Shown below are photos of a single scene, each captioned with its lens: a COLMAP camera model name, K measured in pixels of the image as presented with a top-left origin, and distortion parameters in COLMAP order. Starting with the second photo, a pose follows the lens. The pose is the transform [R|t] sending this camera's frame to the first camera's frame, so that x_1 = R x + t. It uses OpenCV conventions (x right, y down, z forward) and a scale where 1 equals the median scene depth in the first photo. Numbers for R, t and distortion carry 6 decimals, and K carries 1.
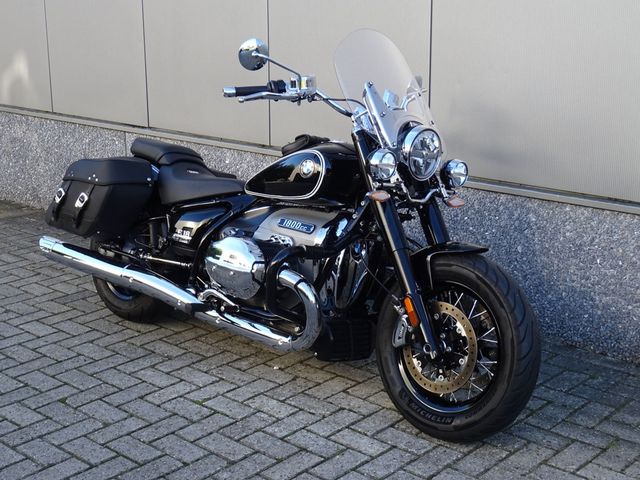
lens RADIAL K [[977.6, 0, 319.9], [0, 977.6, 241.2], [0, 0, 1]] dist [0.036301, 0.000000]
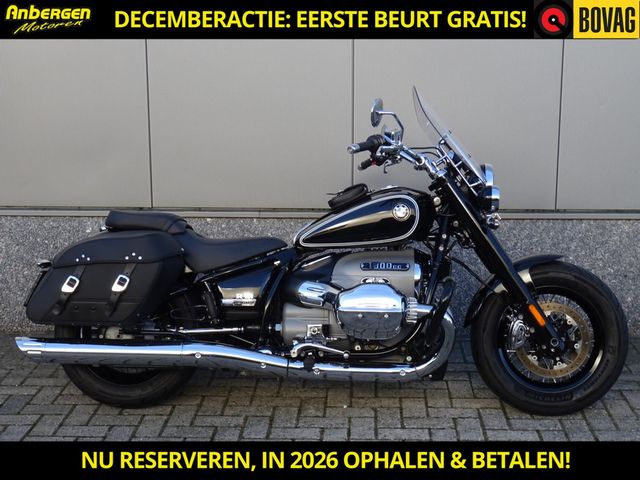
lens RADIAL K [[977.6, 0, 320.1], [0, 977.6, 239.0], [0, 0, 1]] dist [0.036301, 0.000000]
pose [[0.762371, -0.136659, 0.632547, -0.726056], [0.166070, 0.986030, 0.012873, -0.068056], [-0.625469, 0.095233, 0.774415, 0.185981]]
